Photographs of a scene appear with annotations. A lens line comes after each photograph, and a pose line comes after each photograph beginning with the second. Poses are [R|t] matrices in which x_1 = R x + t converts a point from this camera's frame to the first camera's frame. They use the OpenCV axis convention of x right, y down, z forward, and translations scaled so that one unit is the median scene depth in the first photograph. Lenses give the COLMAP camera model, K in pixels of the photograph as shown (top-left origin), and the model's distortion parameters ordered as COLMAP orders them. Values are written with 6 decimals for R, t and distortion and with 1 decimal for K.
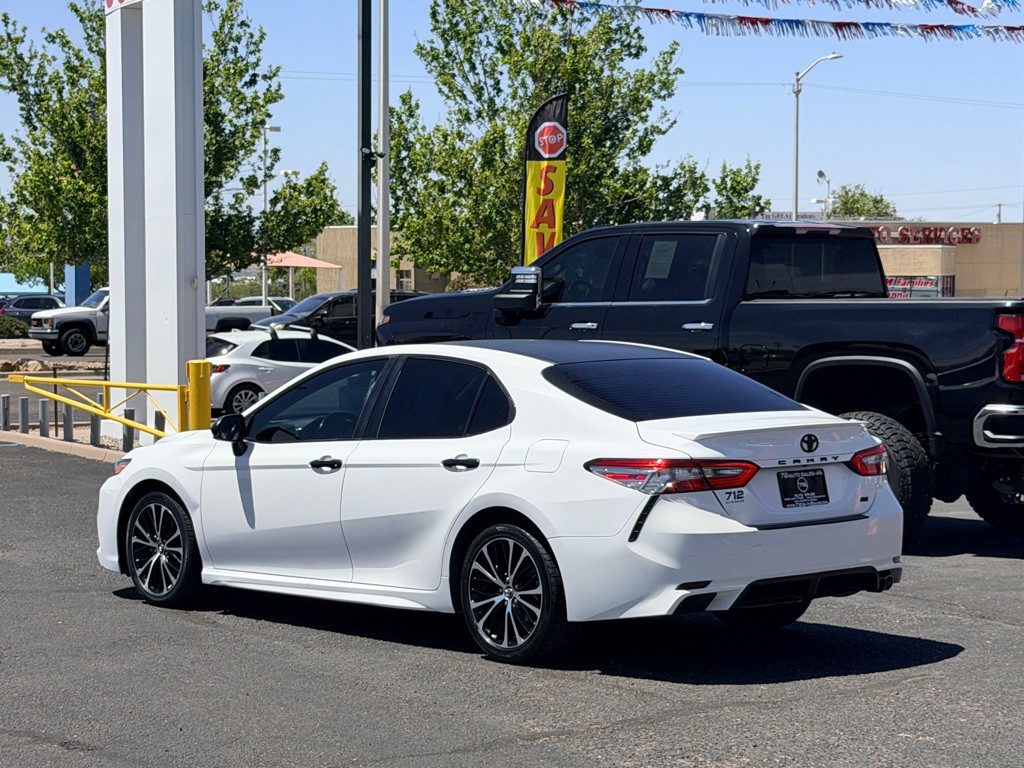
lens RADIAL K [[2386.3, 0, 507.3], [0, 2386.3, 389.4], [0, 0, 1]] dist [0.189403, 0.000000]
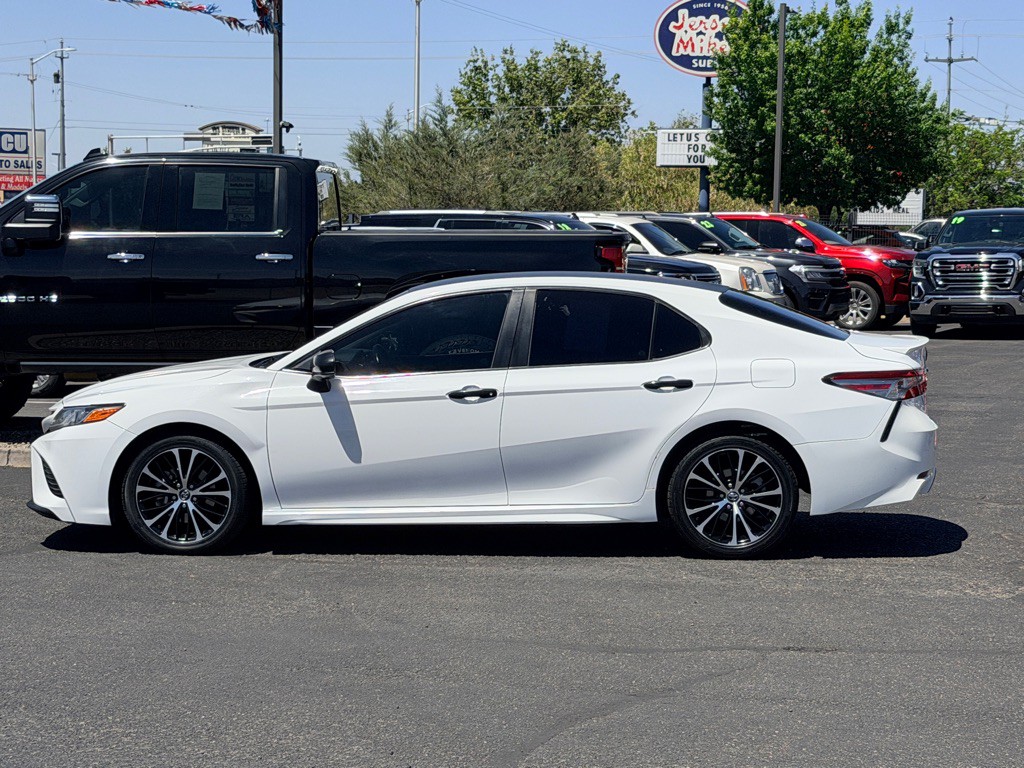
lens RADIAL K [[2386.3, 0, 528.7], [0, 2386.3, 413.0], [0, 0, 1]] dist [0.189403, 0.000000]
pose [[0.717248, -0.053450, 0.694765, -0.711861], [0.024030, 0.998358, 0.051998, -0.012585], [-0.696404, -0.020601, 0.717354, 0.221983]]
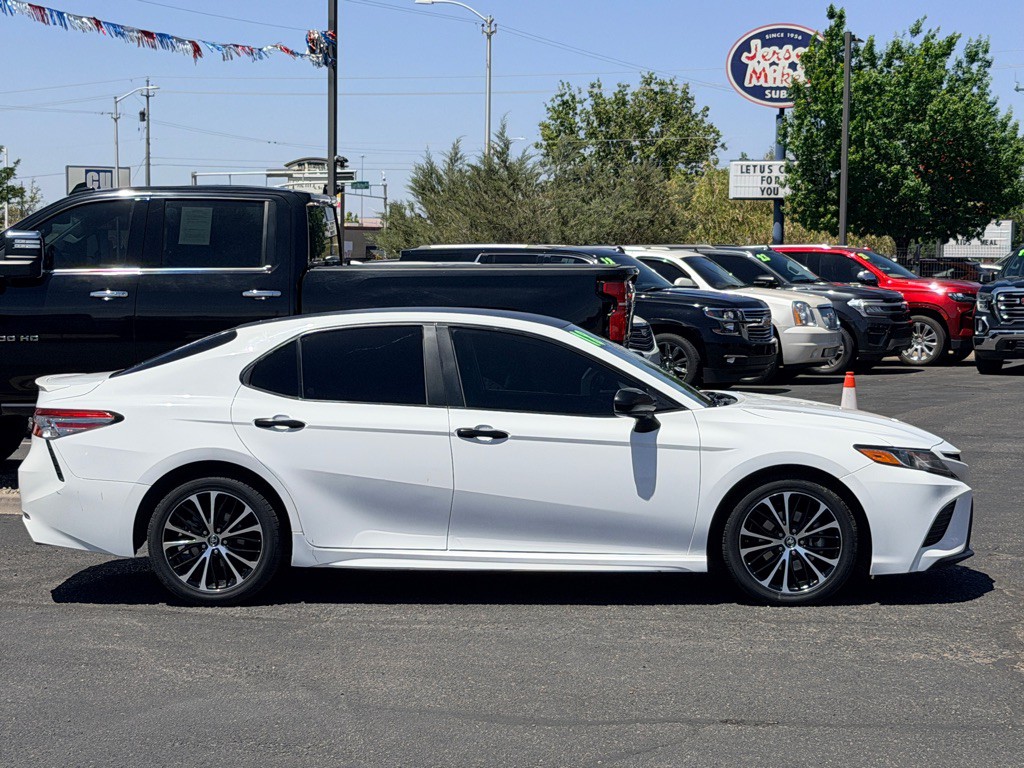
lens RADIAL K [[2386.3, 0, 512.0], [0, 2386.3, 396.0], [0, 0, 1]] dist [0.189403, 0.000000]
pose [[0.751728, -0.039678, 0.658278, -0.628936], [0.027011, 0.999203, 0.029381, -0.012757], [-0.658920, -0.004306, 0.752201, 0.227023]]
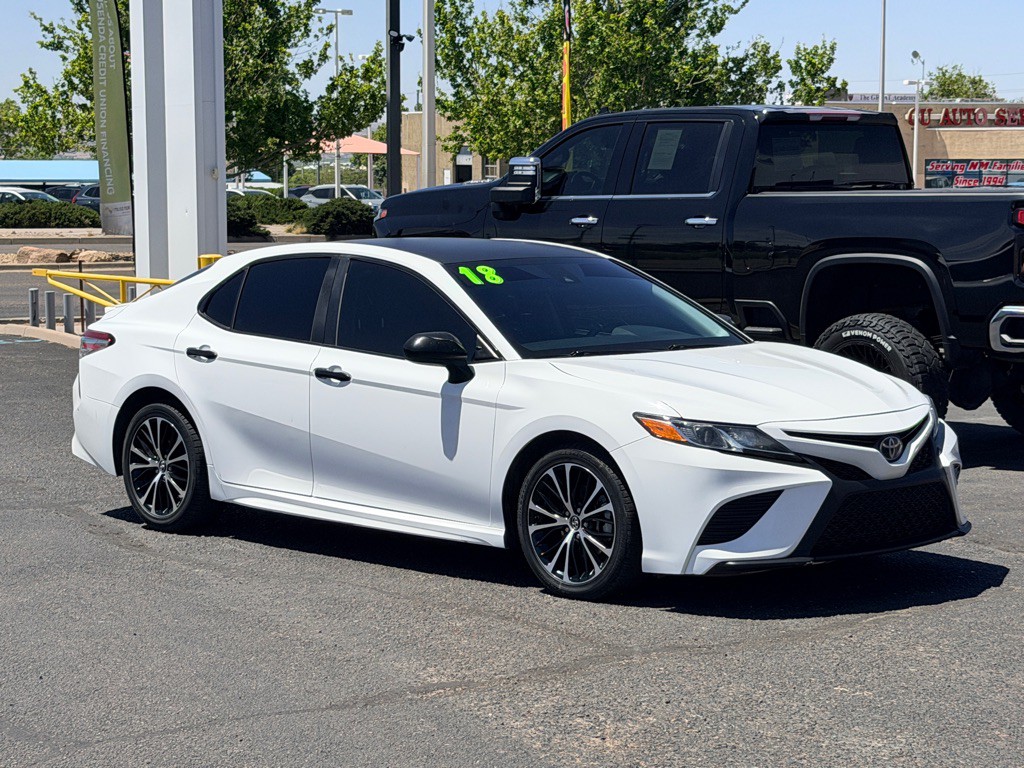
lens RADIAL K [[2386.3, 0, 505.2], [0, 2386.3, 402.4], [0, 0, 1]] dist [0.189403, 0.000000]
pose [[0.998985, 0.000984, -0.045032, 0.057297], [0.001411, 0.998587, 0.053118, -0.006994], [0.045020, -0.053128, 0.997572, 0.079934]]
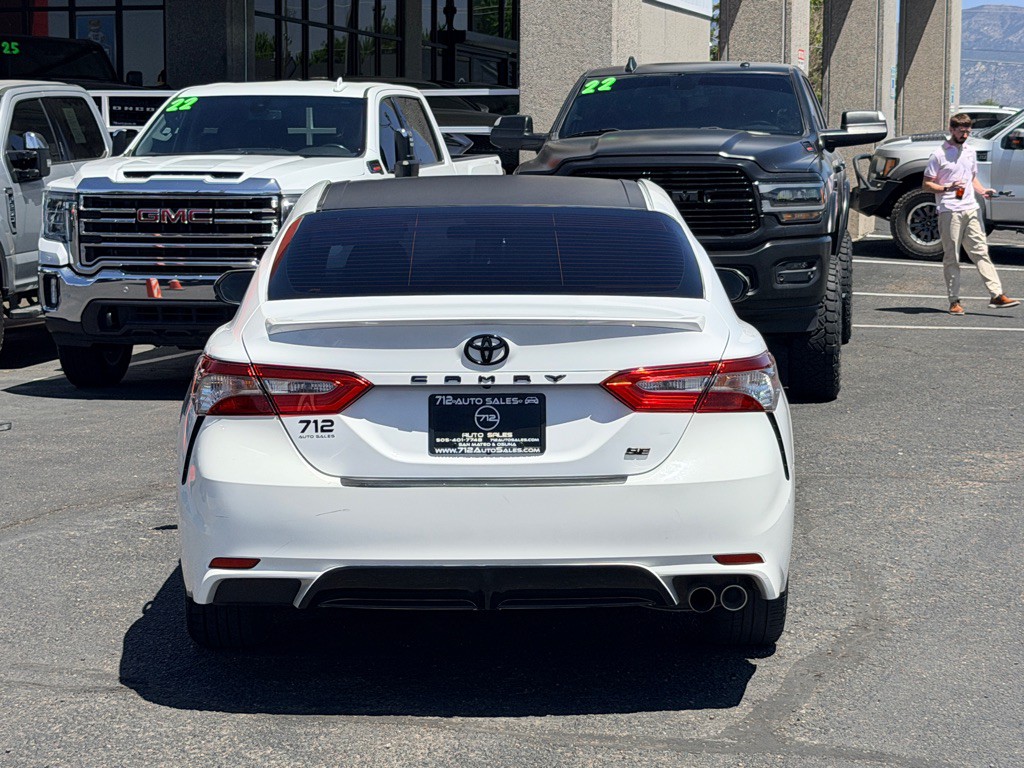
lens RADIAL K [[2386.3, 0, 517.5], [0, 2386.3, 388.2], [0, 0, 1]] dist [0.189403, 0.000000]
pose [[0.752023, 0.082364, -0.653971, 0.431491], [-0.031030, 0.995486, 0.089694, -0.017974], [0.658406, -0.047159, 0.751184, 0.460498]]
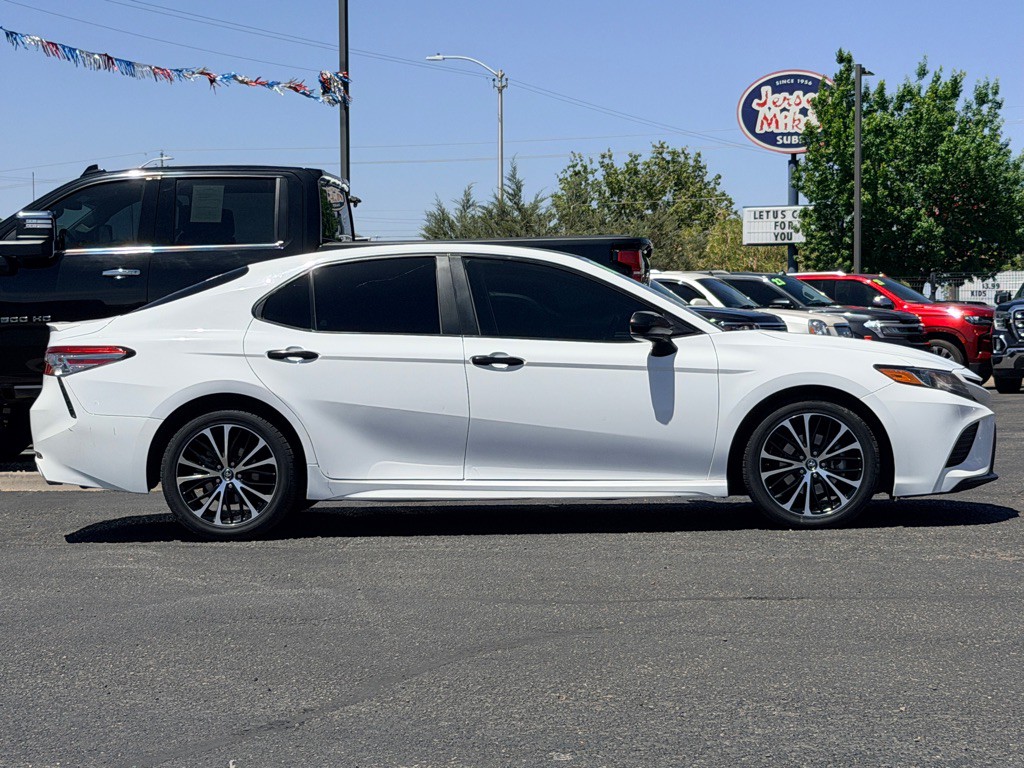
lens RADIAL K [[2386.3, 0, 515.0], [0, 2386.3, 388.8], [0, 0, 1]] dist [0.189403, 0.000000]
pose [[0.755096, -0.027120, 0.655053, -0.624069], [0.045164, 0.998922, -0.010705, 0.048322], [-0.654057, 0.037668, 0.755507, 0.234827]]
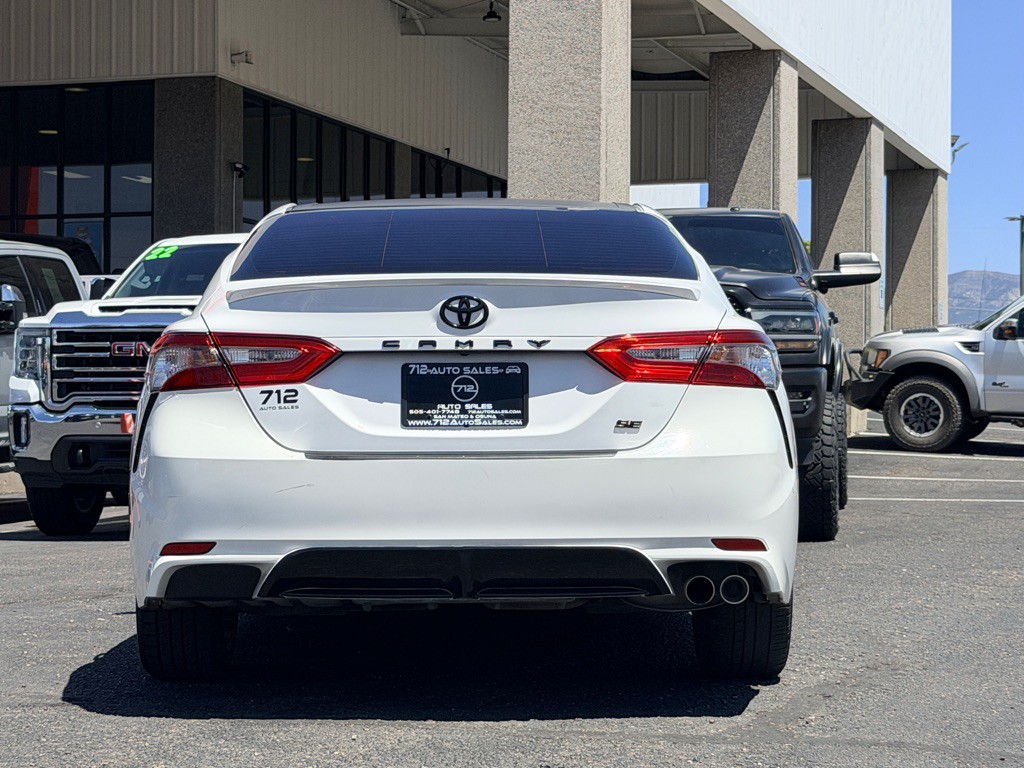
lens RADIAL K [[2386.3, 0, 517.6], [0, 2386.3, 378.5], [0, 0, 1]] dist [0.189403, 0.000000]
pose [[0.754808, 0.008712, -0.655888, 0.410079], [-0.030702, 0.999285, -0.022059, 0.040822], [0.655227, 0.036787, 0.754536, 0.490535]]
